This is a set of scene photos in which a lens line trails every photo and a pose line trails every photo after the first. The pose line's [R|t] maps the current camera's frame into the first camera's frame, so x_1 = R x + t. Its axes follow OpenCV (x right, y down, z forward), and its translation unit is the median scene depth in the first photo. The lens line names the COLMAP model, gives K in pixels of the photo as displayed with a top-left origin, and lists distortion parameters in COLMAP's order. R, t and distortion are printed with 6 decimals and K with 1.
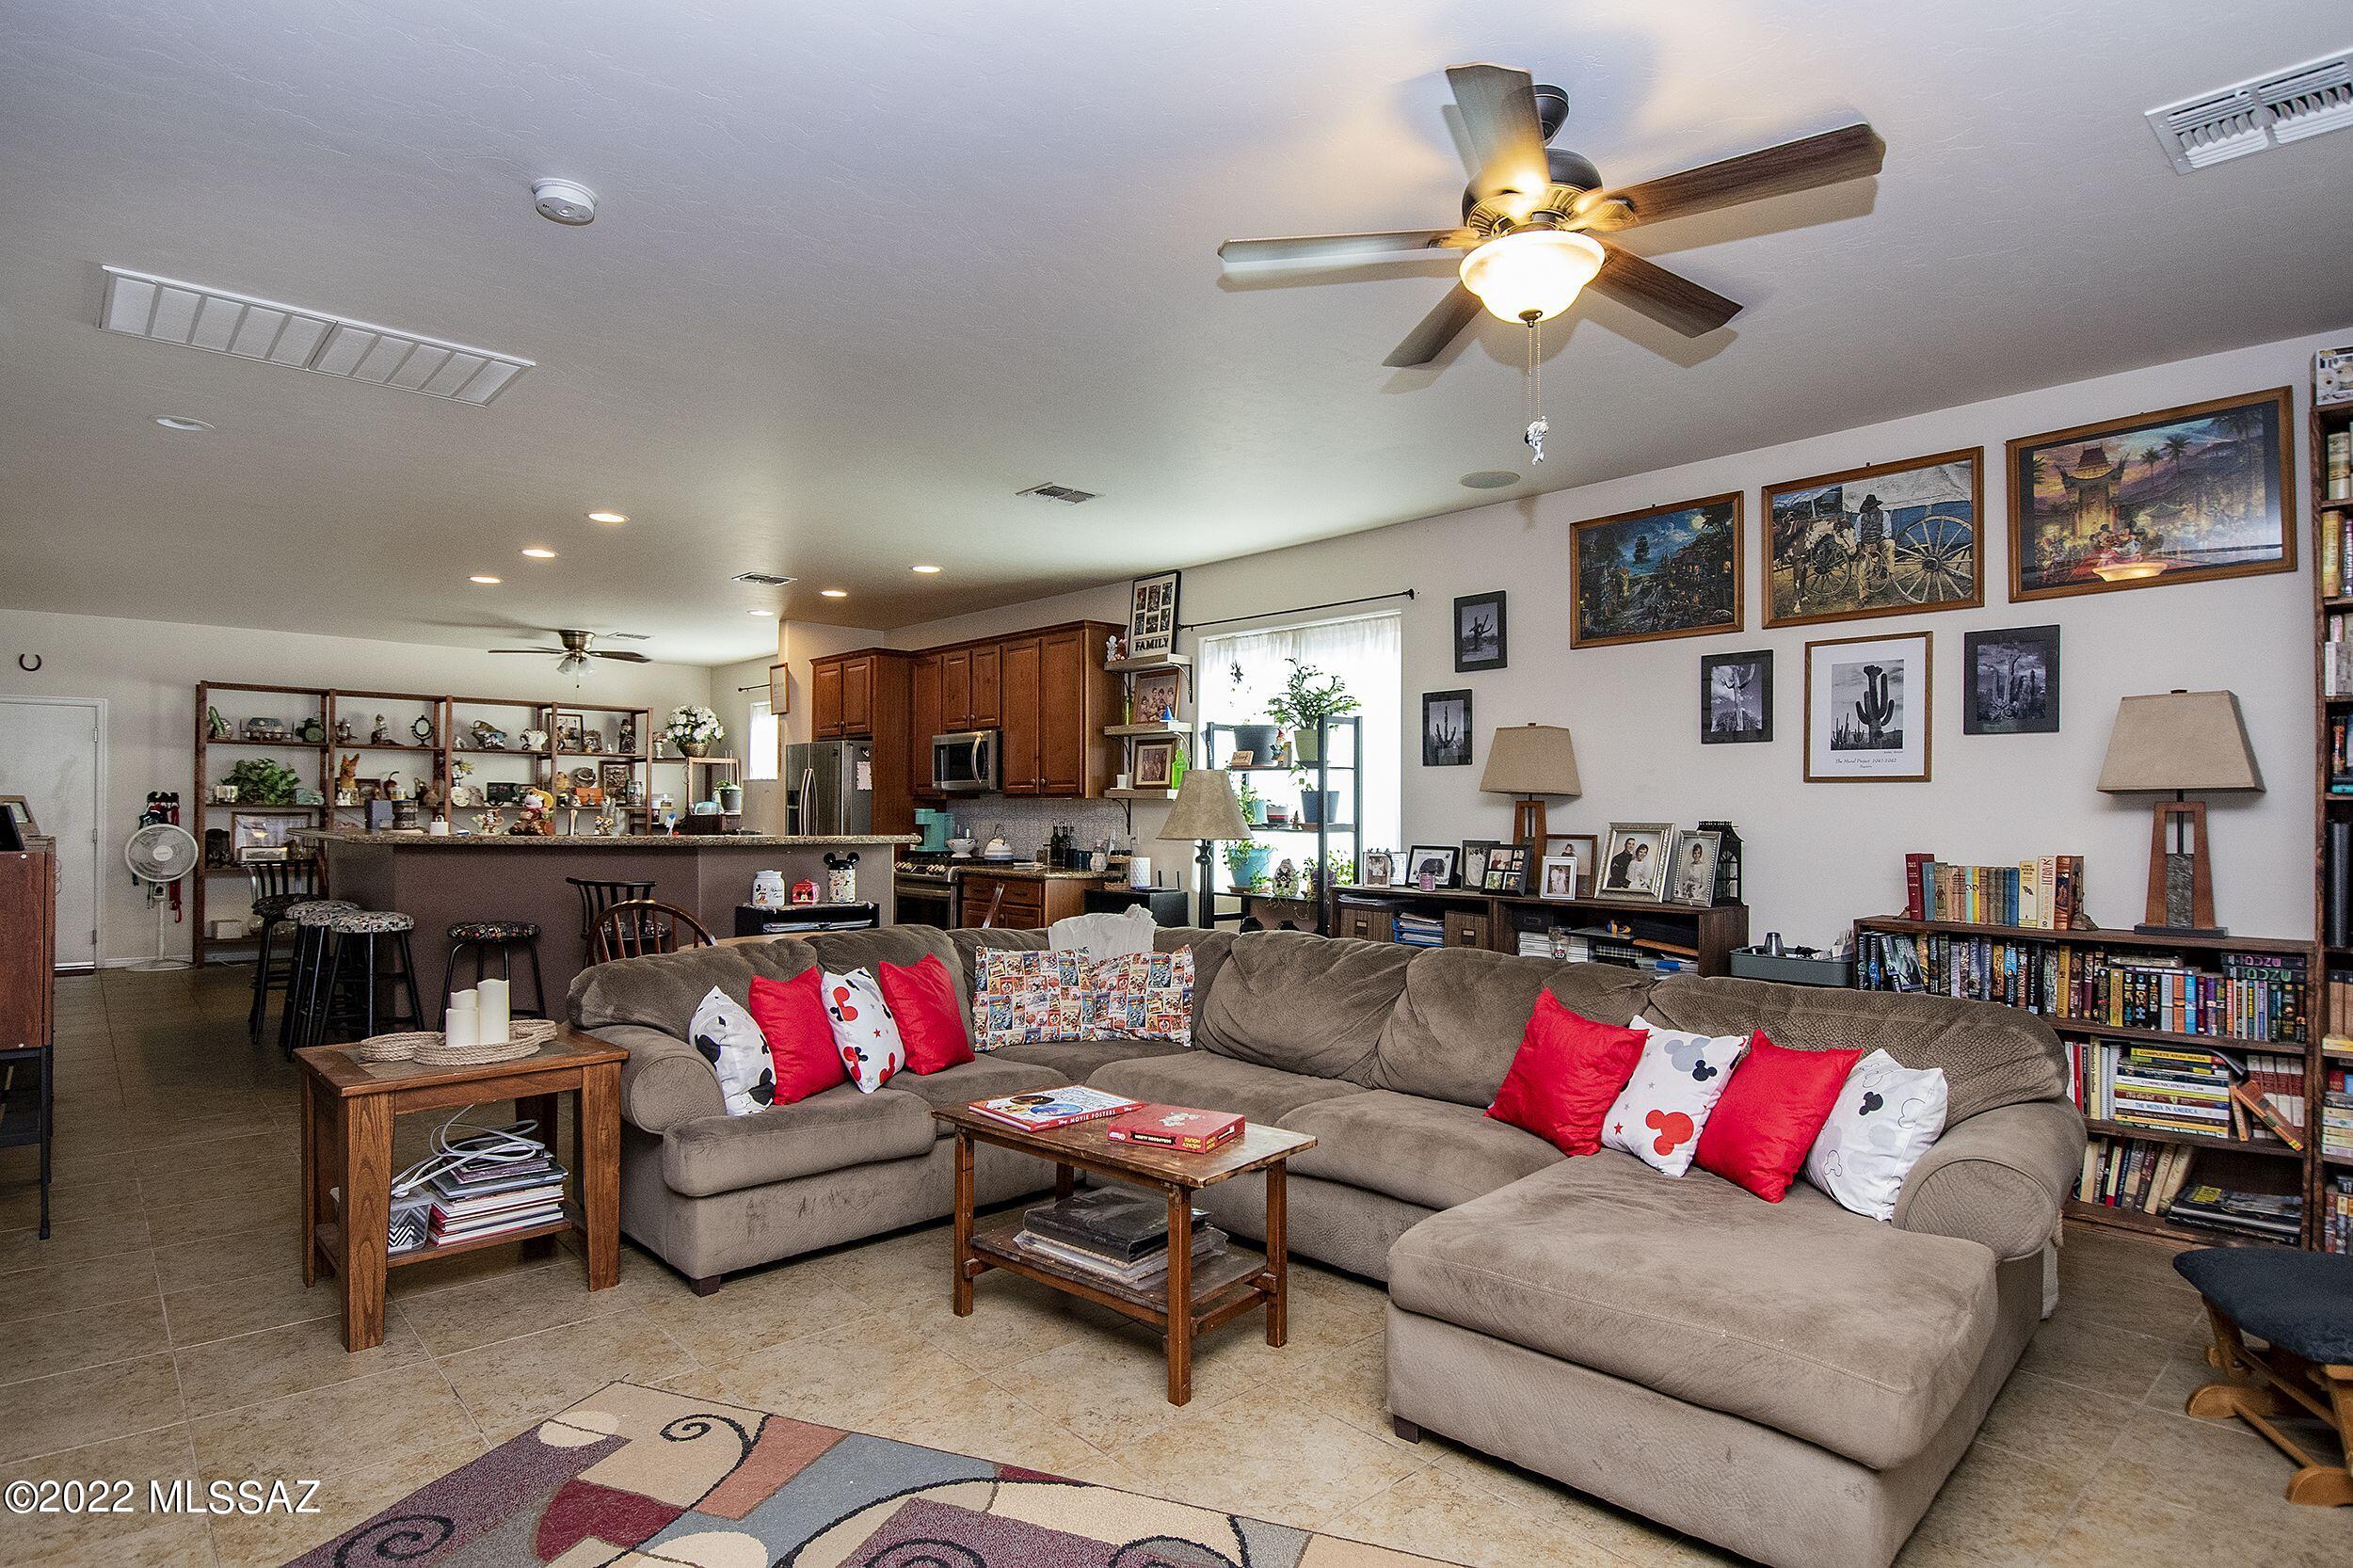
lens RADIAL K [[1231.4, 0, 1207.3], [0, 1231.4, 816.1], [0, 0, 1]] dist [0.004938, -0.011347]
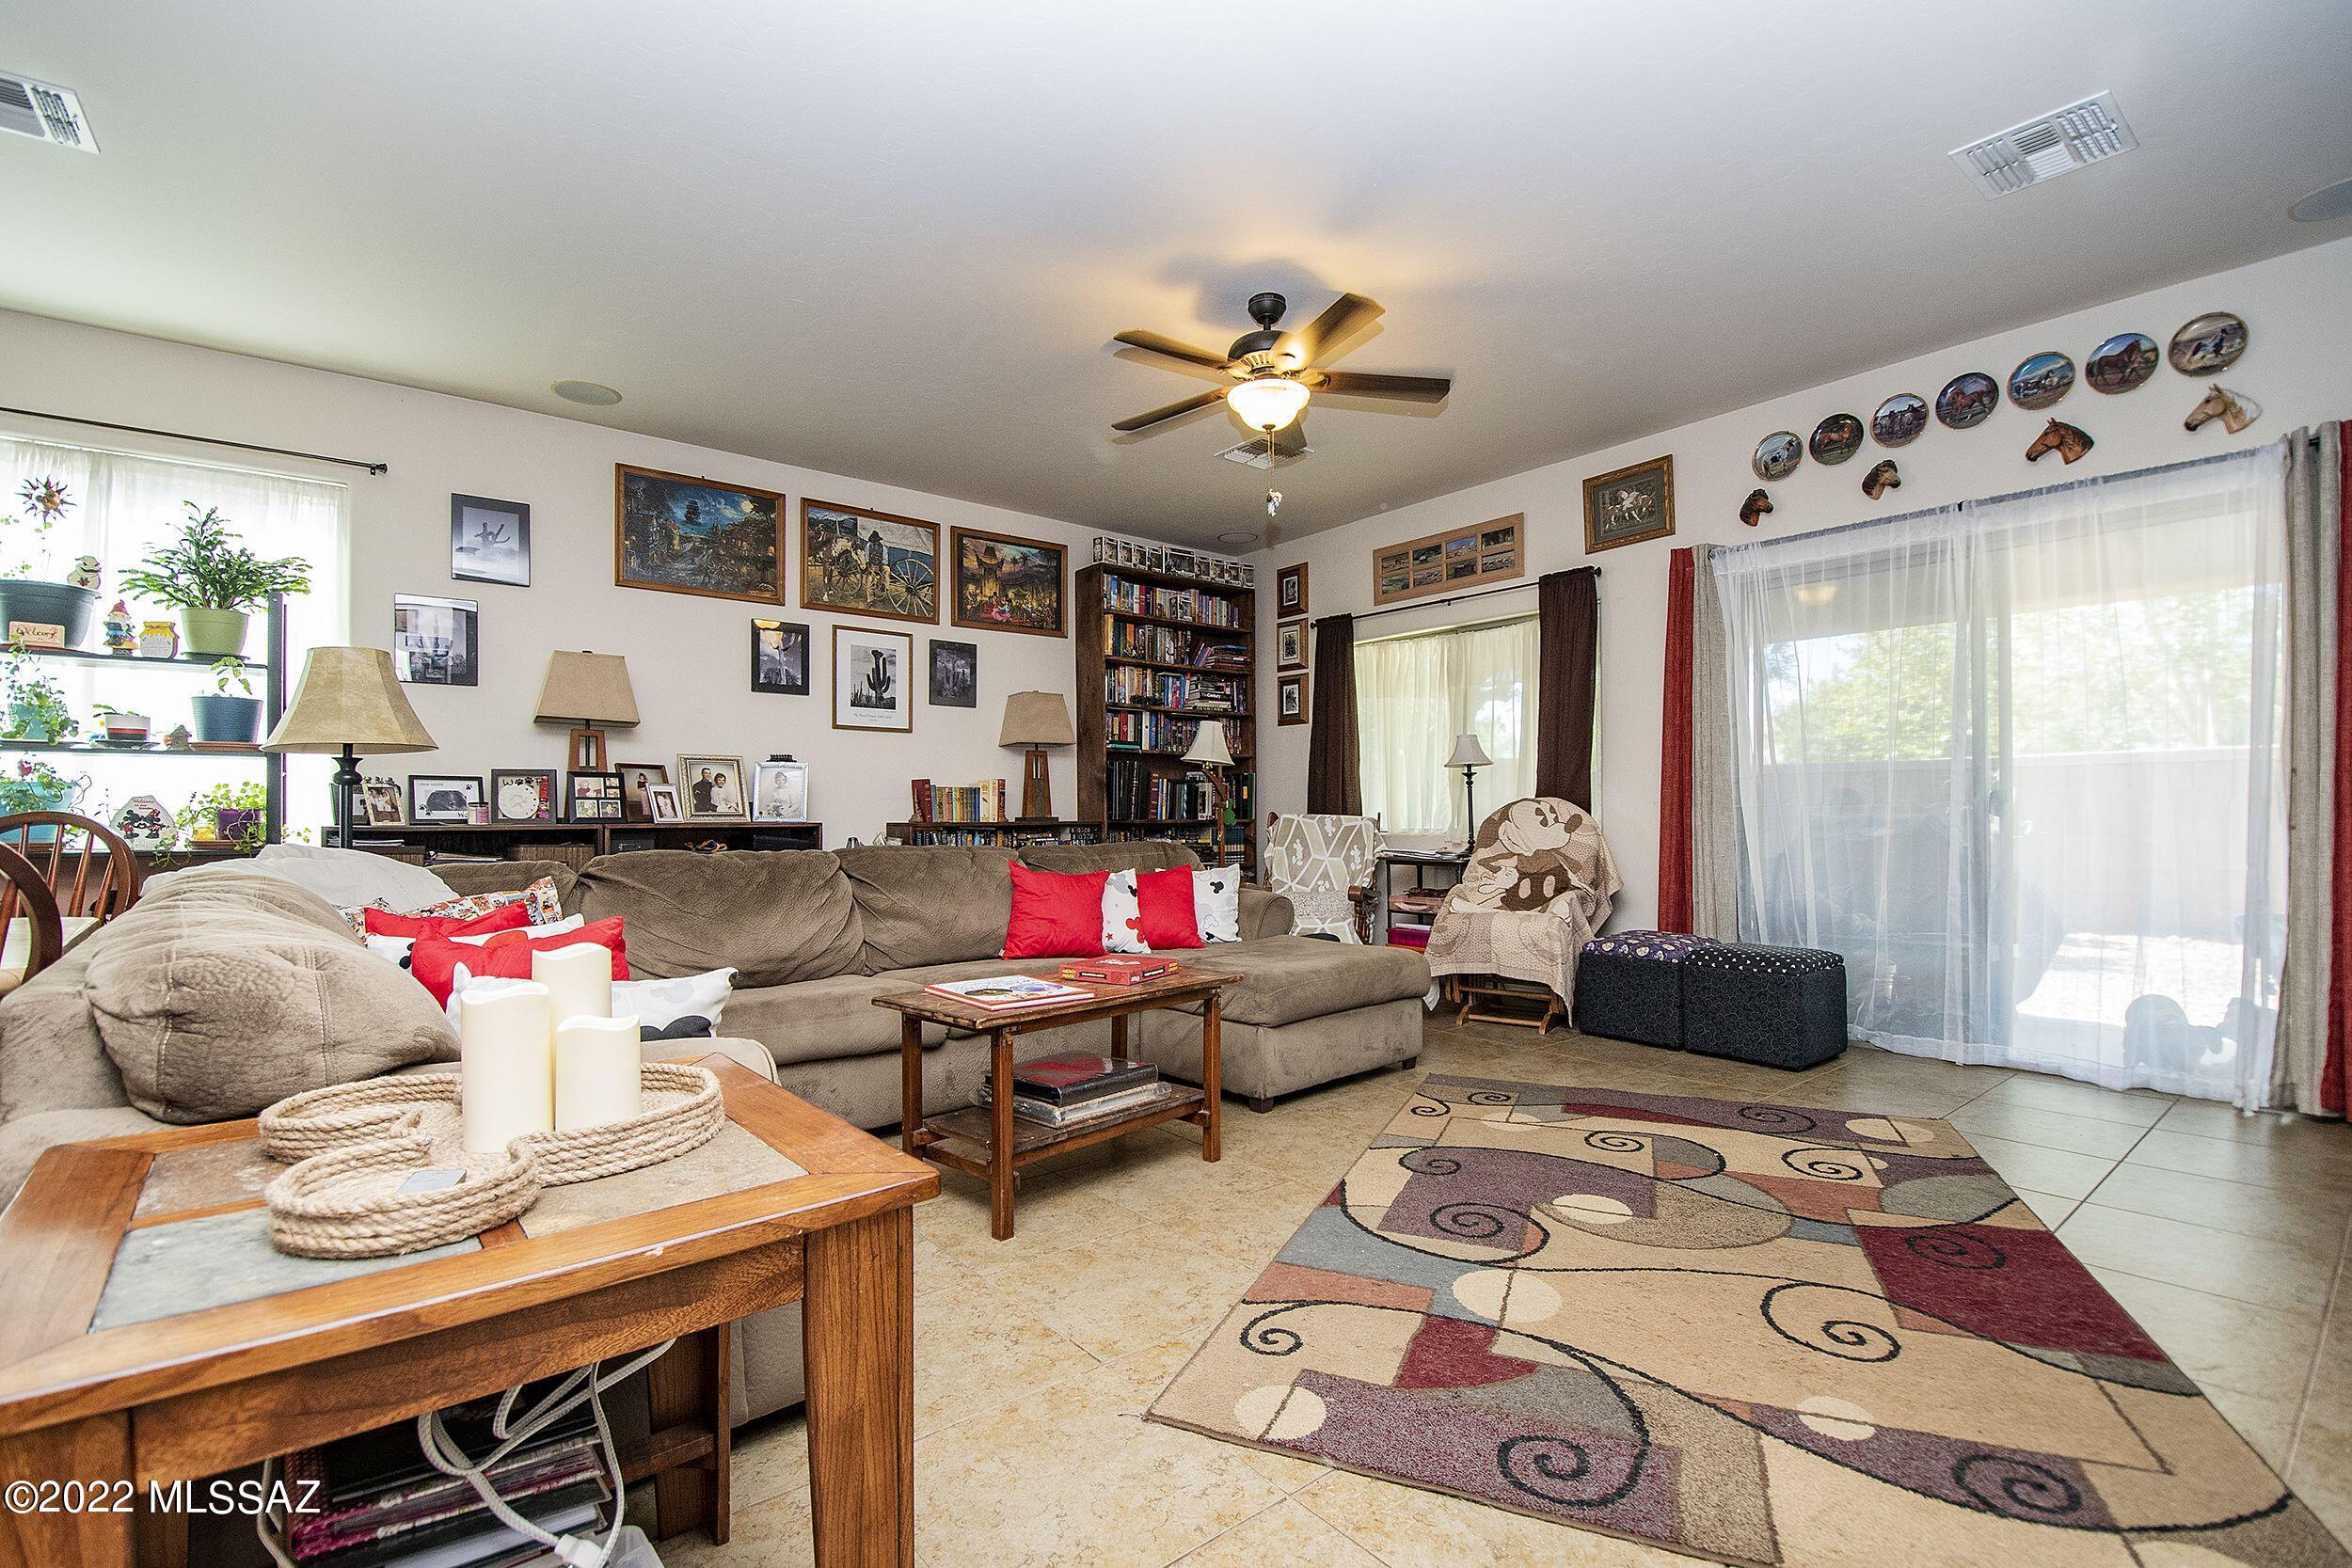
lens RADIAL K [[1040.8, 0, 1185.3], [0, 1040.8, 802.2], [0, 0, 1]] dist [0.002428, -0.014553]
pose [[0.068981, 0.005505, 0.997603, -0.371300], [0.007749, 0.999952, -0.006053, 0.037775], [-0.997588, 0.008148, 0.068935, 0.321134]]
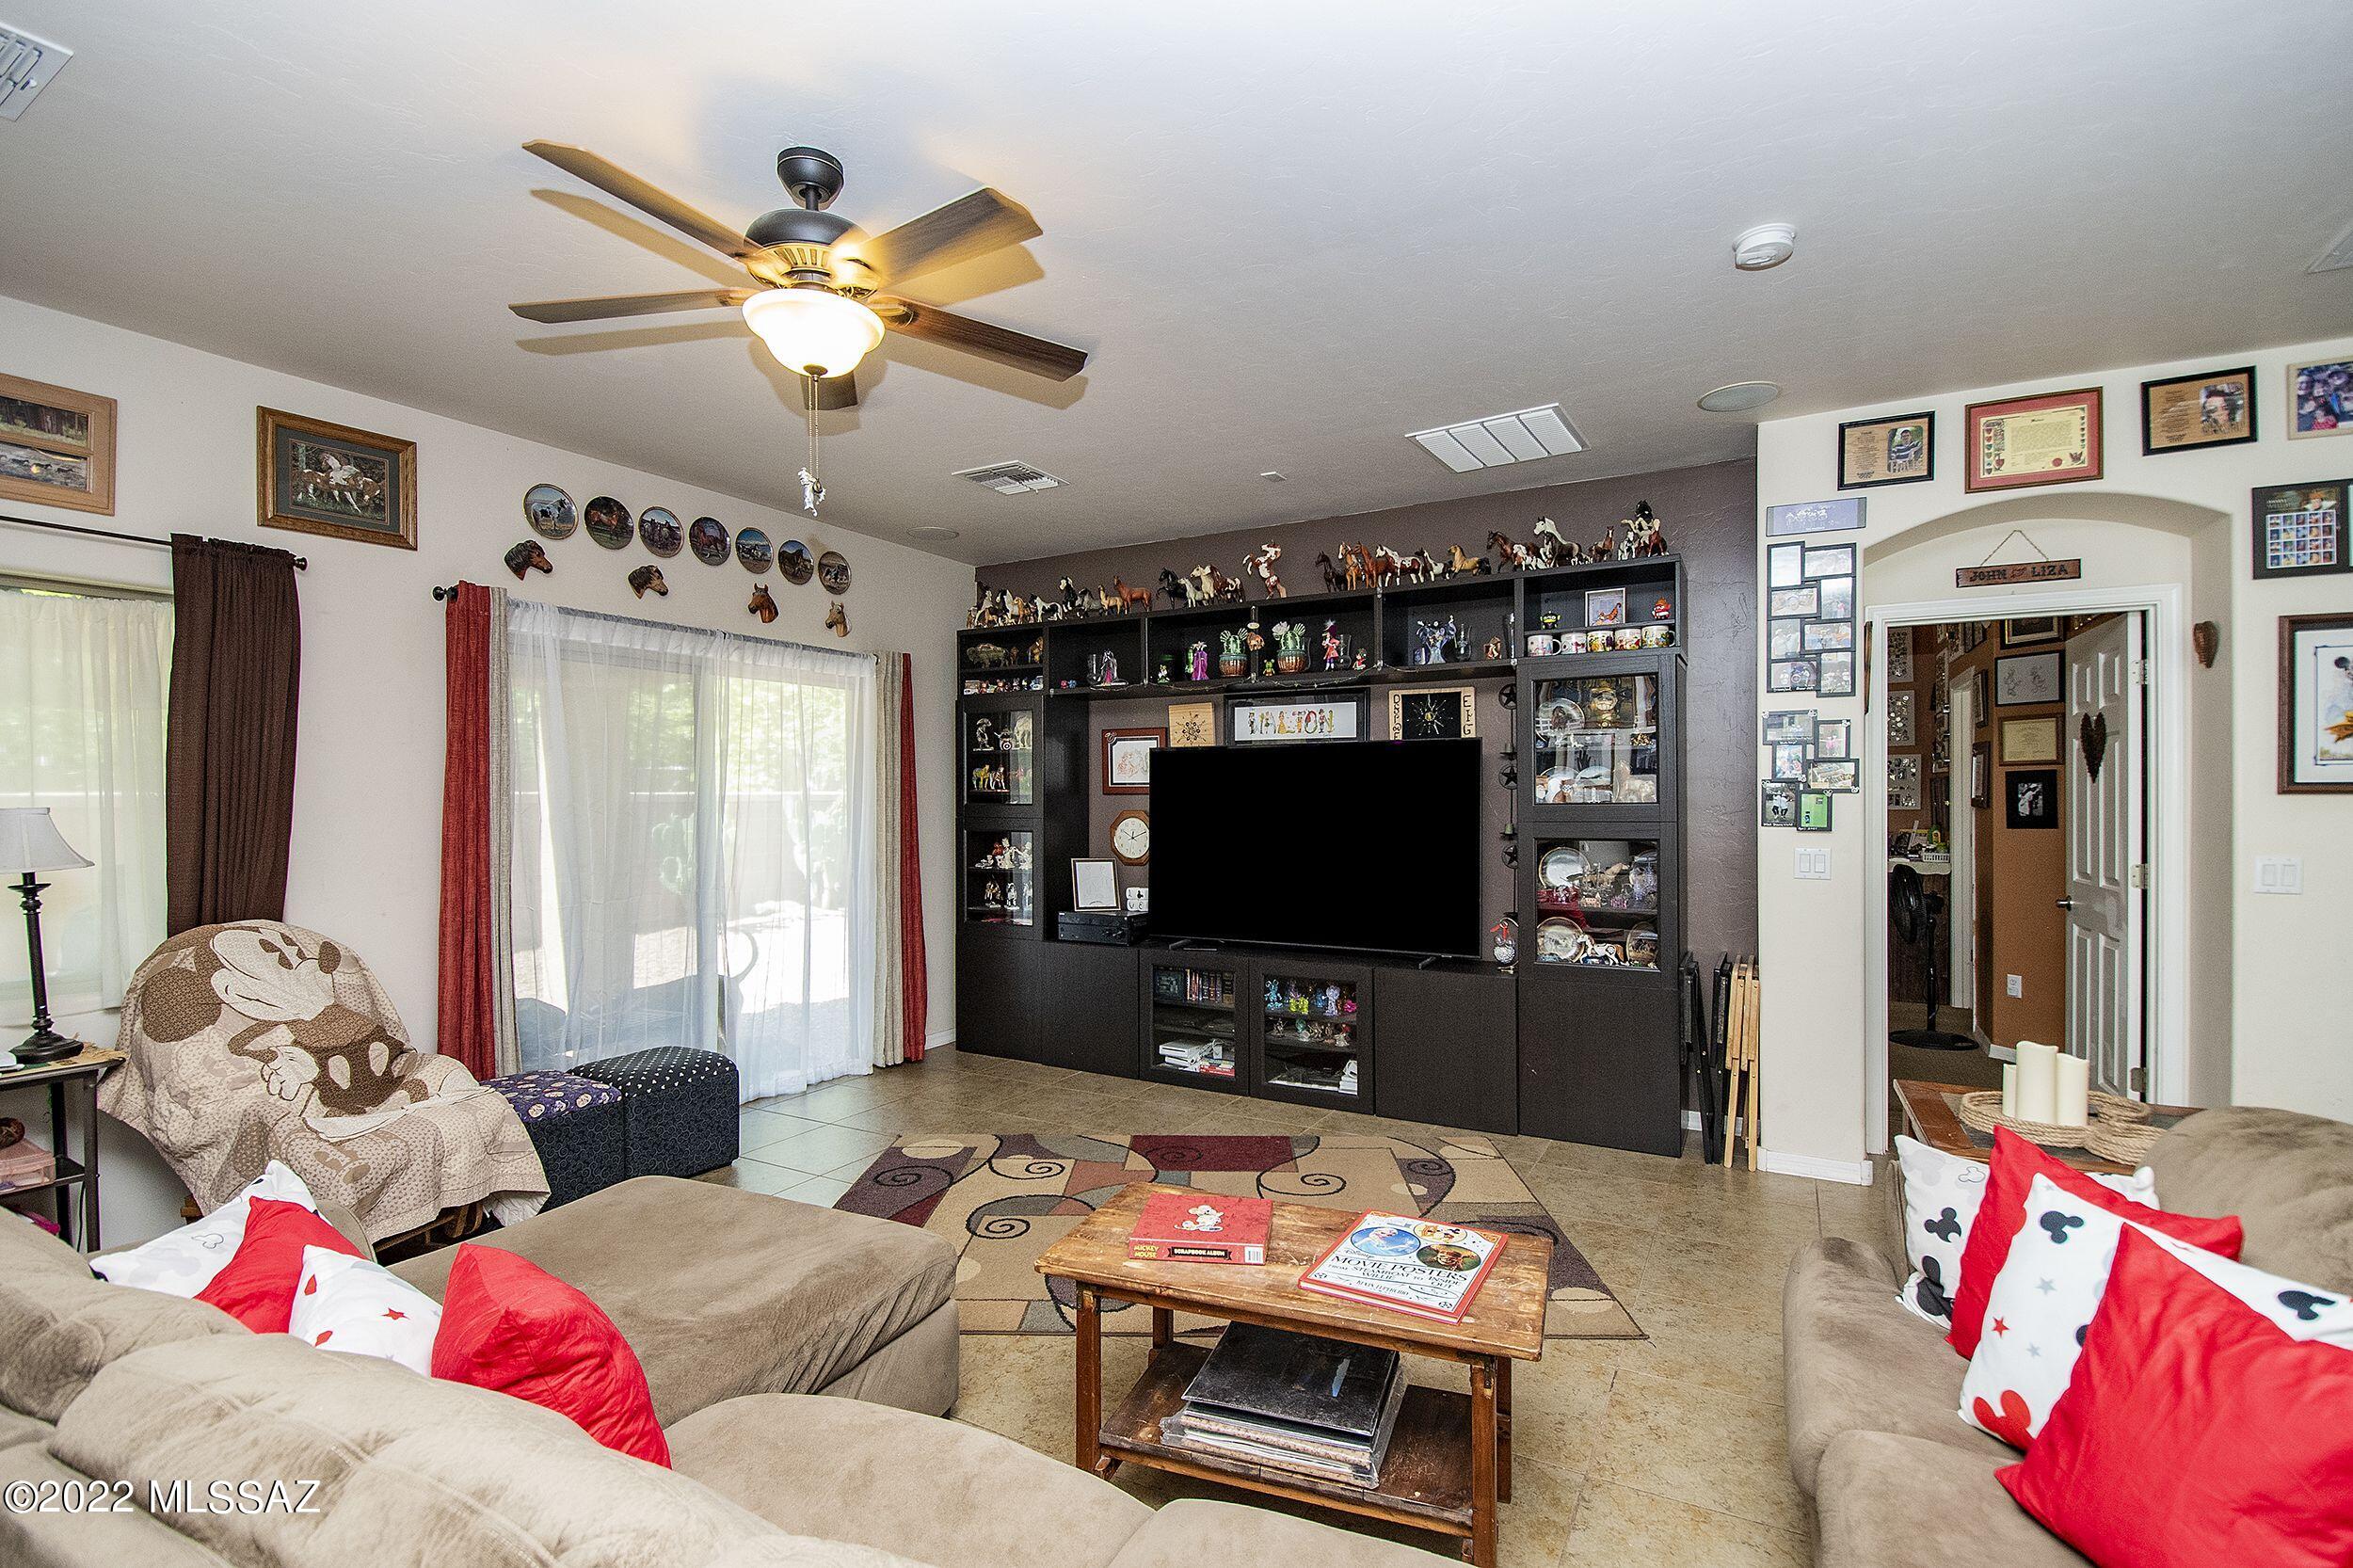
lens RADIAL K [[1041.3, 0, 1188.4], [0, 1041.3, 806.9], [0, 0, 1]] dist [0.002428, -0.014553]
pose [[-0.952912, 0.002216, -0.303240, 0.072360], [-0.000942, 0.999947, 0.010265, -0.013708], [0.303247, 0.010067, -0.952859, 0.612621]]
